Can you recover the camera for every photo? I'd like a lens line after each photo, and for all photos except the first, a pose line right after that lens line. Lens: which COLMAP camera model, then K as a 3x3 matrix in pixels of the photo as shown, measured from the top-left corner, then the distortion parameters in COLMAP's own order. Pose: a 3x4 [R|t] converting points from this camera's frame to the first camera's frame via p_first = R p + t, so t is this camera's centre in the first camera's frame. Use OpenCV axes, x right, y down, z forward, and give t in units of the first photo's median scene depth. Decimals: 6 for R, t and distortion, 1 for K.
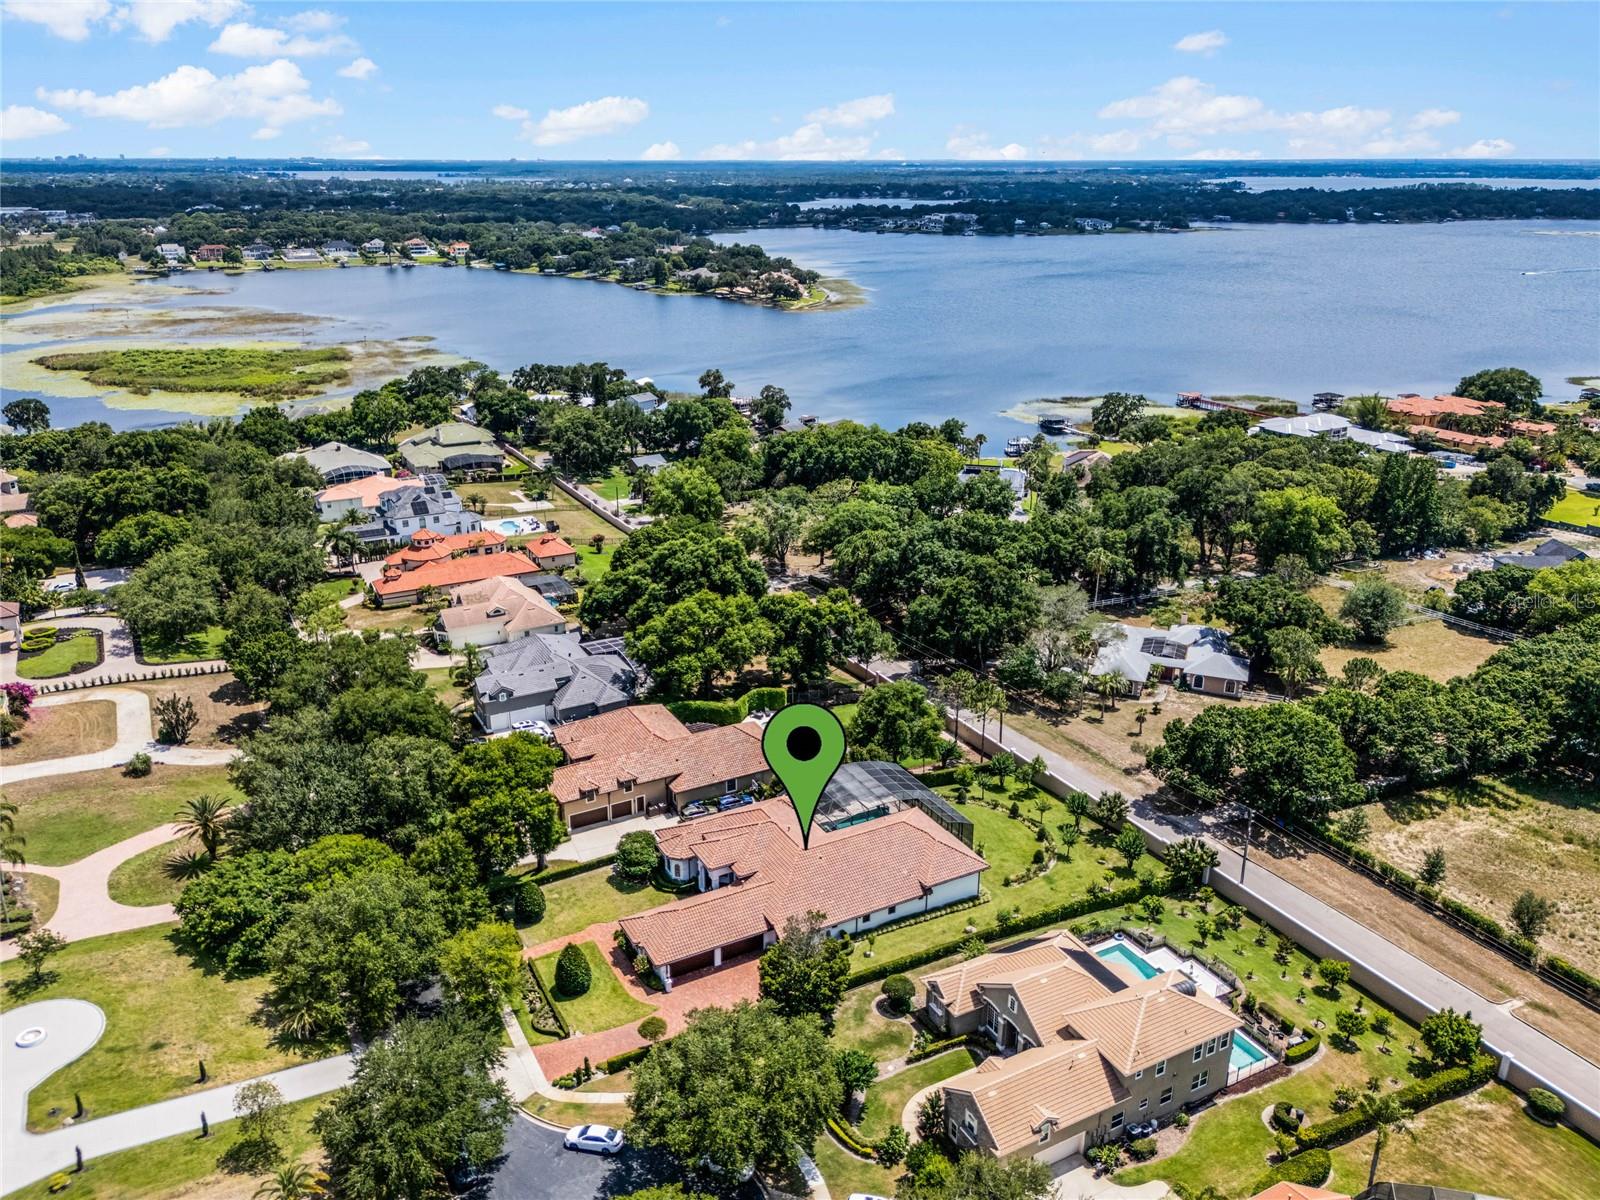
lens RADIAL K [[1152.9, 0, 805.0], [0, 1152.9, 590.5], [0, 0, 1]] dist [0.077832, -0.104517]
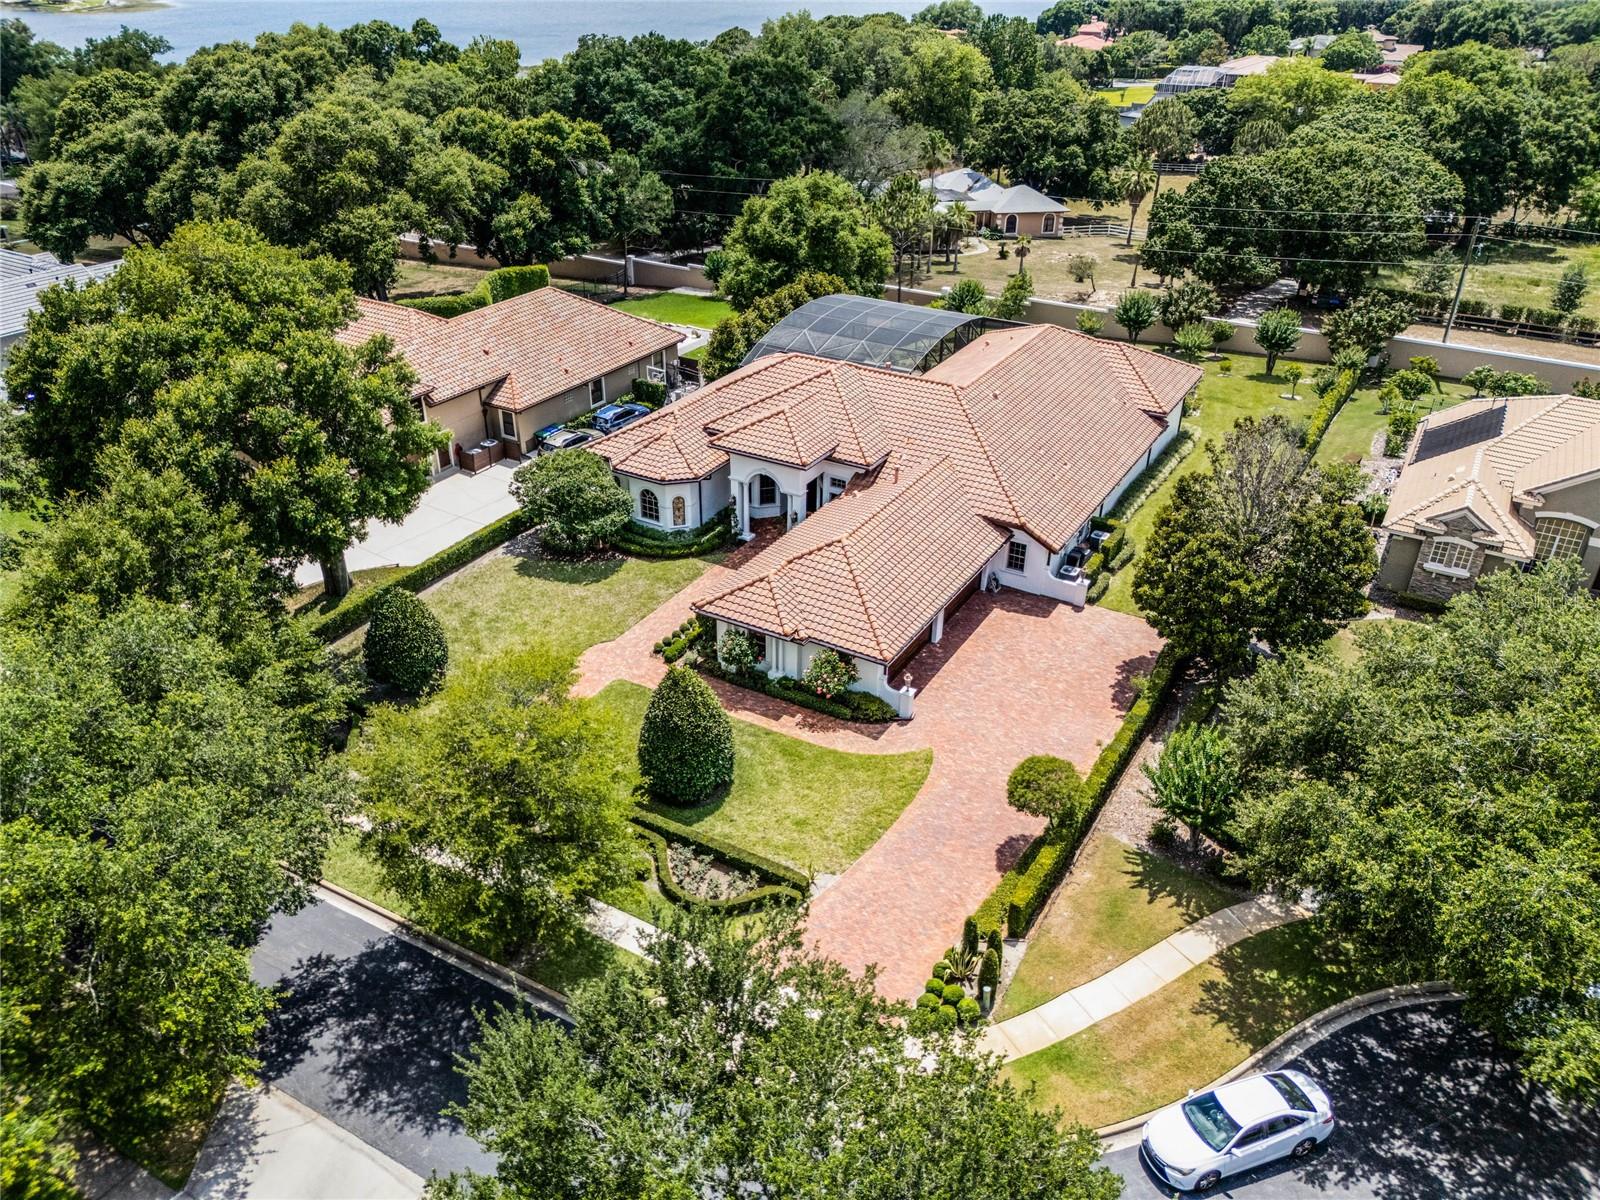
lens RADIAL K [[1152.9, 0, 805.0], [0, 1152.9, 590.5], [0, 0, 1]] dist [0.077832, -0.104517]
pose [[0.853636, -0.249628, 0.457156, -0.266496], [0.165229, 0.962124, 0.216835, 0.174978], [-0.493969, -0.109563, 0.862549, 0.564305]]
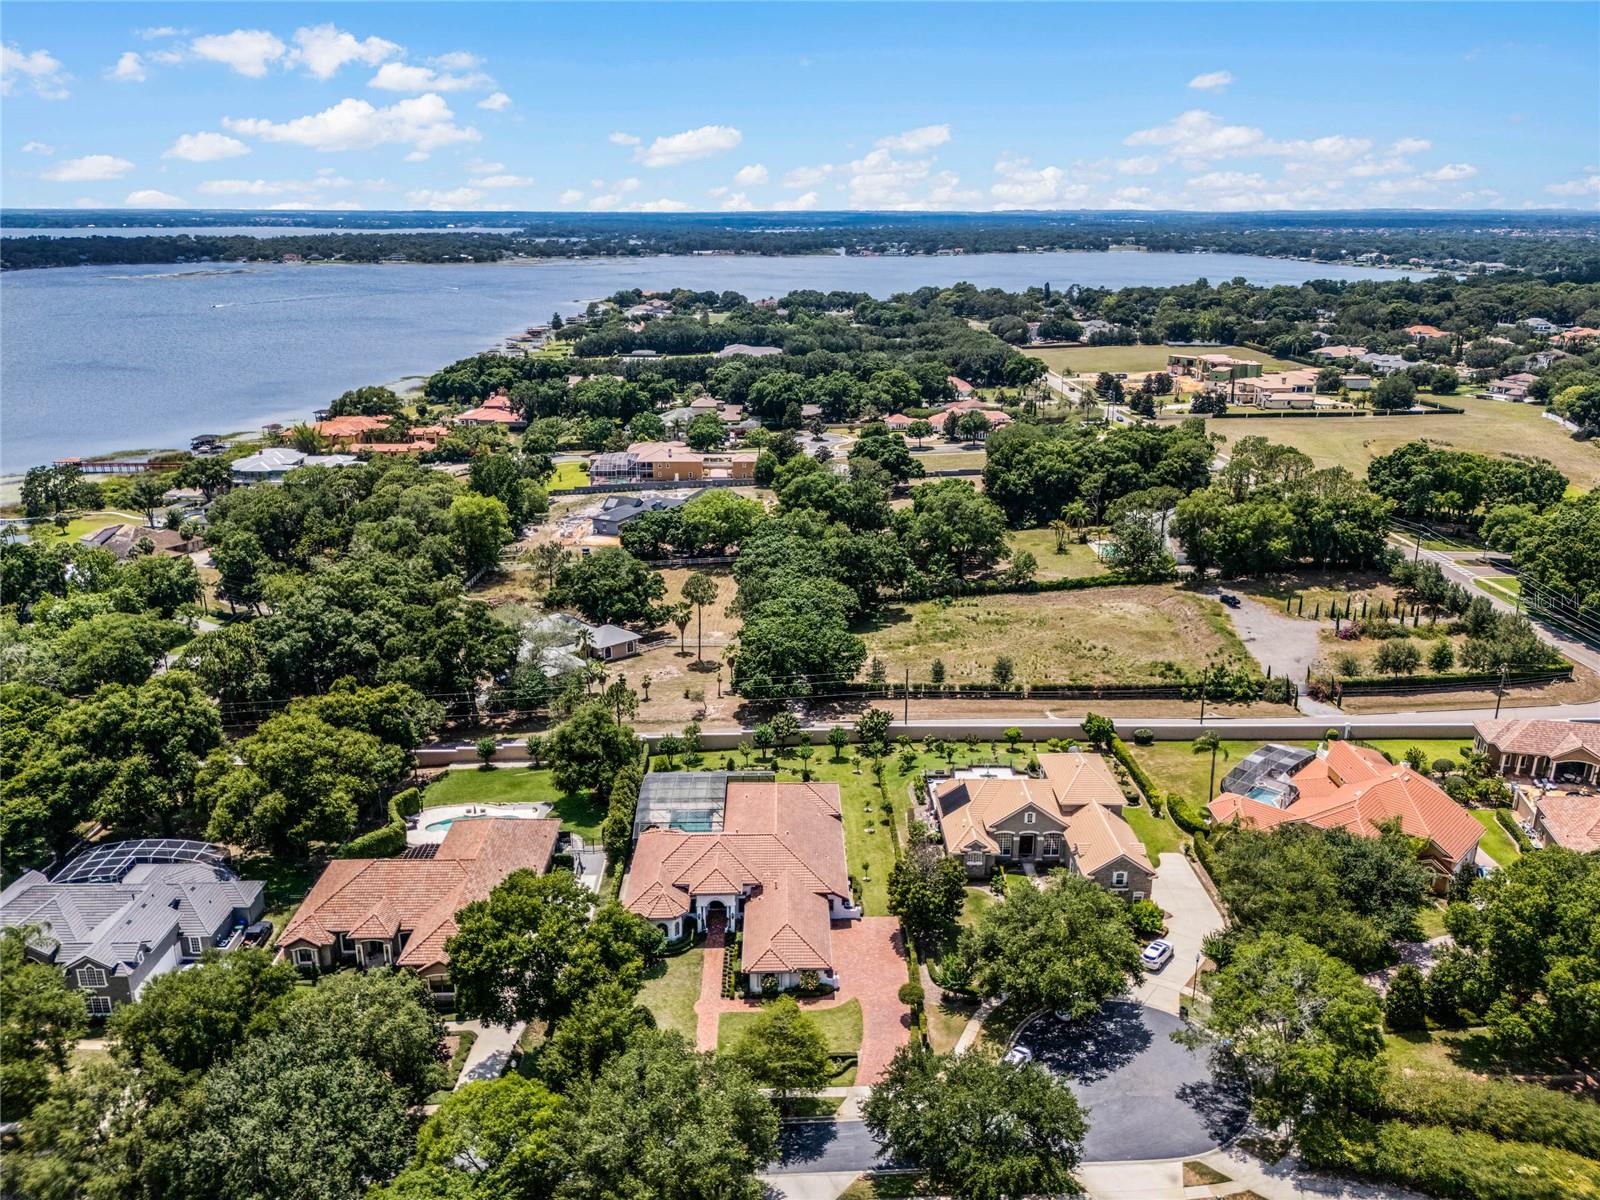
lens RADIAL K [[1152.9, 0, 805.0], [0, 1152.9, 590.5], [0, 0, 1]] dist [0.077832, -0.104517]
pose [[0.455917, -0.265722, 0.849430, -0.753833], [0.297249, 0.945051, 0.136091, -0.109921], [-0.838918, 0.190446, 0.509850, 0.363727]]
